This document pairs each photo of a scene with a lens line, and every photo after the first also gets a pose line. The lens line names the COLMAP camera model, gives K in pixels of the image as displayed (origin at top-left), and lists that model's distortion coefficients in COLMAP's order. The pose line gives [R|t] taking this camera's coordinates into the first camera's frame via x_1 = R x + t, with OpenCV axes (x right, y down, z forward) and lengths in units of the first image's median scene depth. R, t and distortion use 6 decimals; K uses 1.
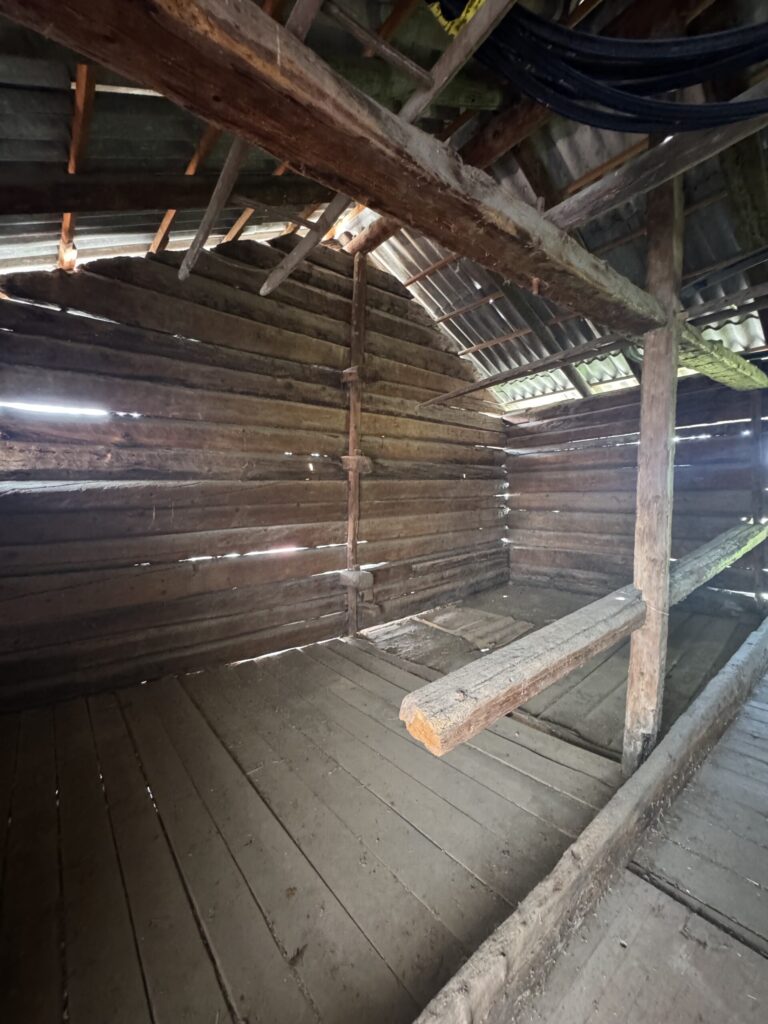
lens RADIAL K [[413.5, 0, 386.9], [0, 413.5, 510.4], [0, 0, 1]] dist [0.000322, -0.000189]
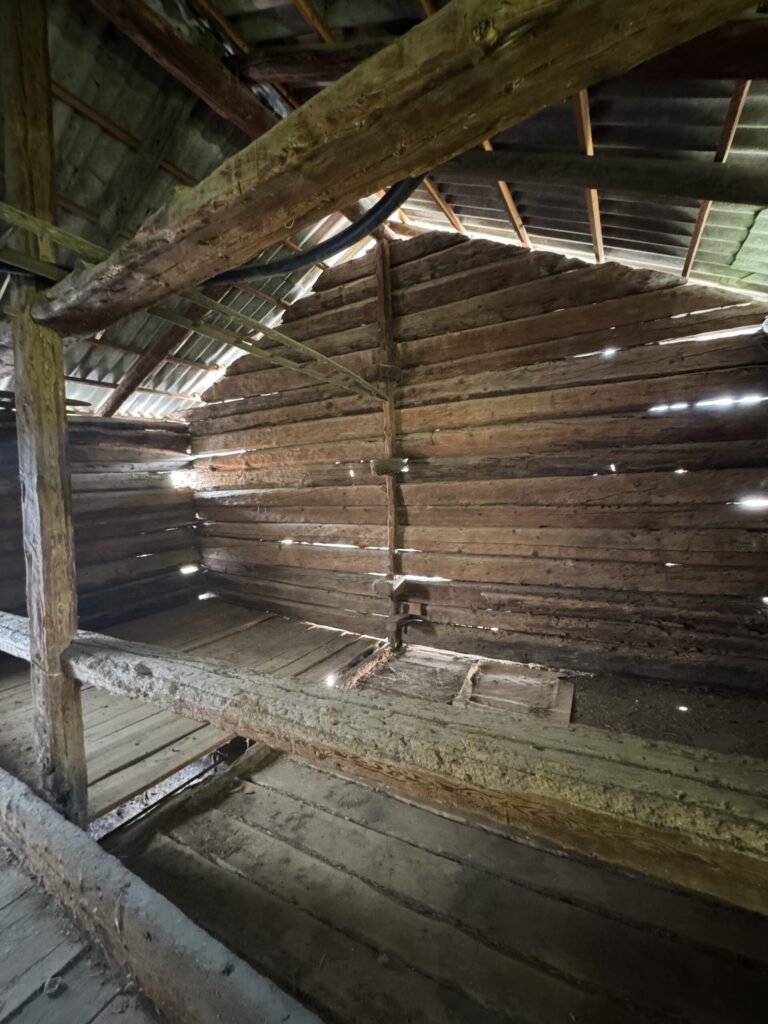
lens RADIAL K [[413.5, 0, 387.1], [0, 413.5, 513.6], [0, 0, 1]] dist [0.000322, -0.000189]
pose [[0.338076, 0.065361, -0.938847, 0.810847], [-0.020618, 0.997860, 0.062045, -0.063665], [0.940893, -0.001619, 0.338700, 0.661909]]
